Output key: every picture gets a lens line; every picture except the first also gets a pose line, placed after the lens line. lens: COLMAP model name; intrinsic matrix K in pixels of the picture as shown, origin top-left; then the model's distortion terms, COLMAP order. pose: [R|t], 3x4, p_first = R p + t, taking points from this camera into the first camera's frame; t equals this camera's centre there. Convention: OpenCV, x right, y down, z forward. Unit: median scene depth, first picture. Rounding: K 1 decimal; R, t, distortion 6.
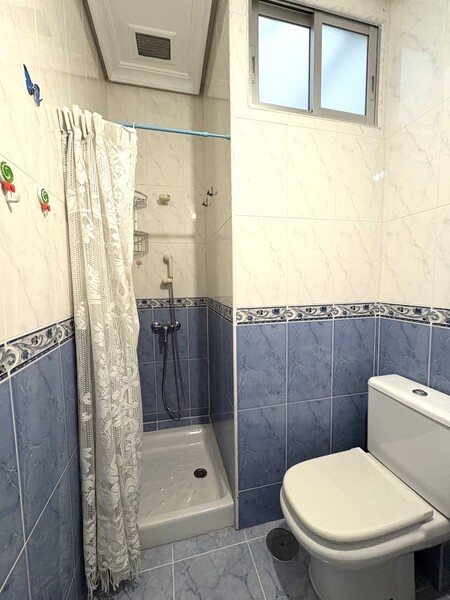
lens RADIAL K [[238.9, 0, 225.0], [0, 238.9, 300.0], [0, 0, 1]] dist [-0.001520, -0.000038]
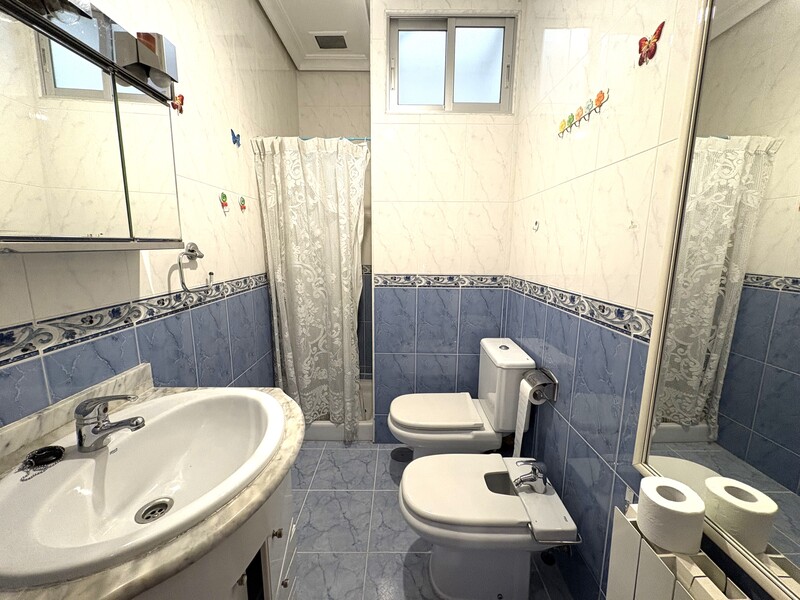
lens RADIAL K [[318.3, 0, 400.7], [0, 318.3, 300.0], [0, 0, 1]] dist [0.000632, 0.000049]
pose [[0.971082, 0.063622, -0.230114, 0.557902], [-0.043091, 0.994717, 0.093176, 0.007174], [0.234827, -0.080566, 0.968693, -0.611037]]
